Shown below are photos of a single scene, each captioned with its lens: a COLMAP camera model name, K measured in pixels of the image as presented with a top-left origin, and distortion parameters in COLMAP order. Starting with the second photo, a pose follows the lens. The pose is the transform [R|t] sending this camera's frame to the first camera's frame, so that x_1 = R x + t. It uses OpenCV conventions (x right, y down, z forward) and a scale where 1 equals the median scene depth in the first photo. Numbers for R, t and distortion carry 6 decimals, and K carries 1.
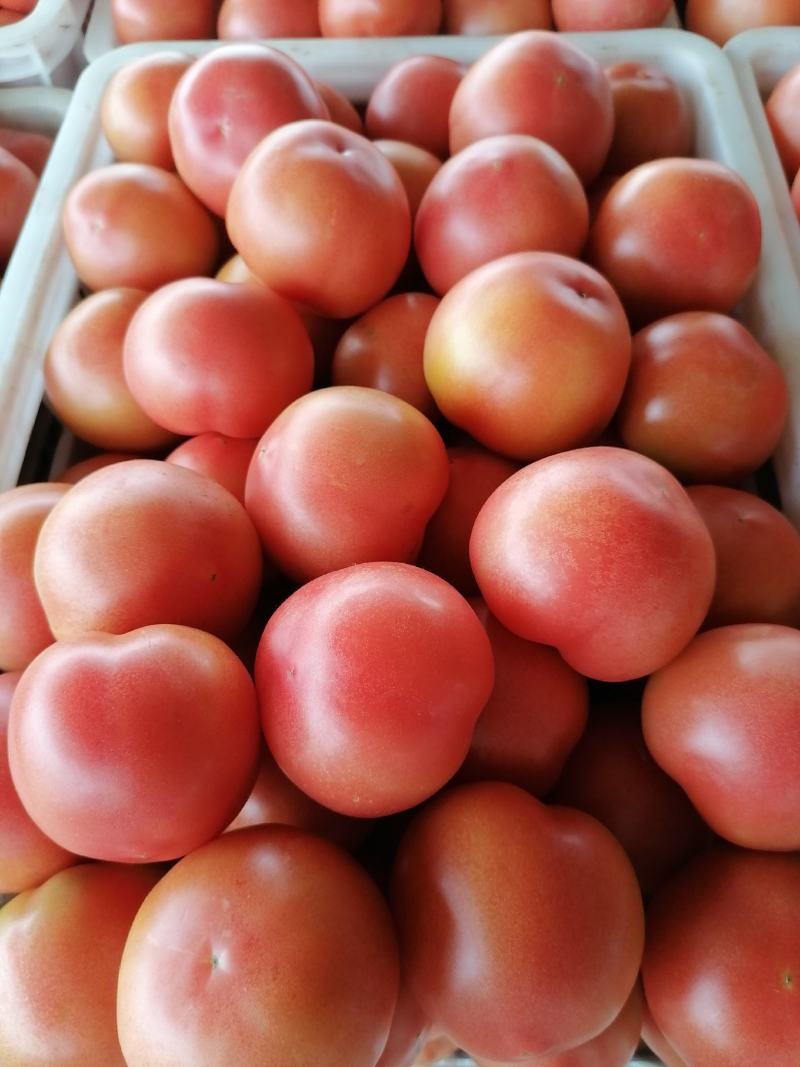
lens RADIAL K [[826.7, 0, 403.3], [0, 826.7, 543.2], [0, 0, 1]] dist [0.048019, -0.069230]
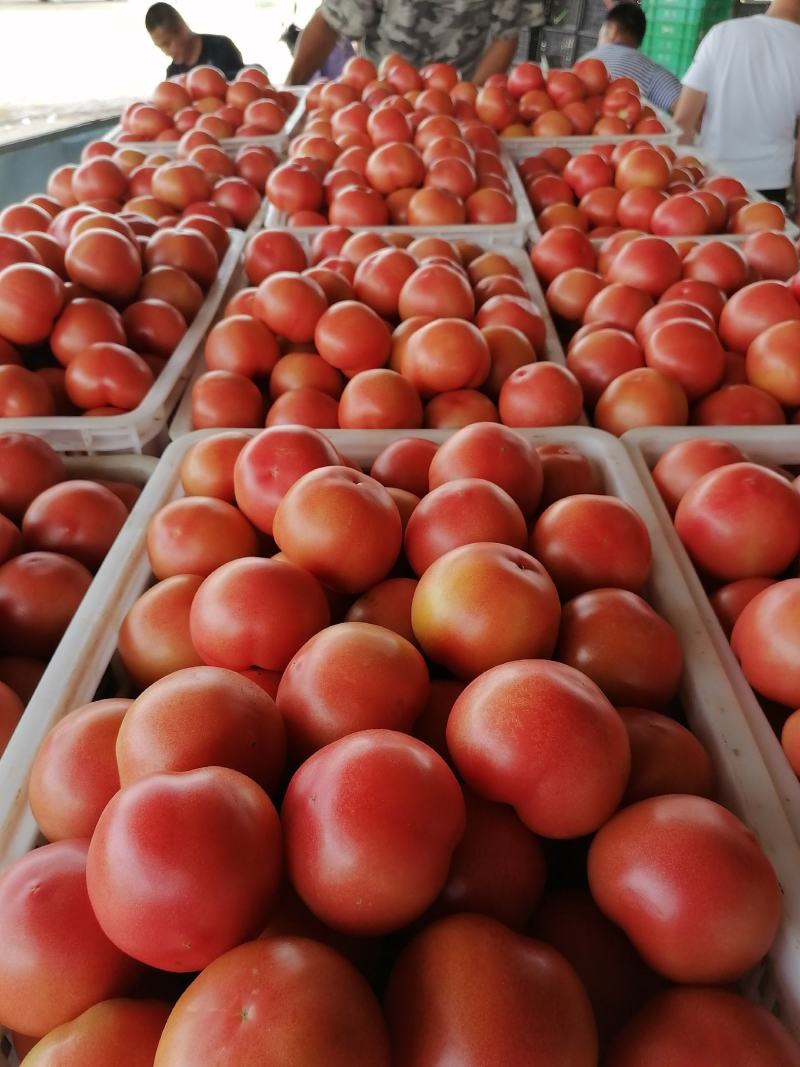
lens RADIAL K [[826.7, 0, 403.0], [0, 826.7, 532.8], [0, 0, 1]] dist [0.048019, -0.069230]
pose [[0.999743, 0.015688, 0.016345, -0.014067], [-0.006847, 0.896942, -0.442095, 0.274920], [-0.021596, 0.441869, 0.896819, -0.299465]]
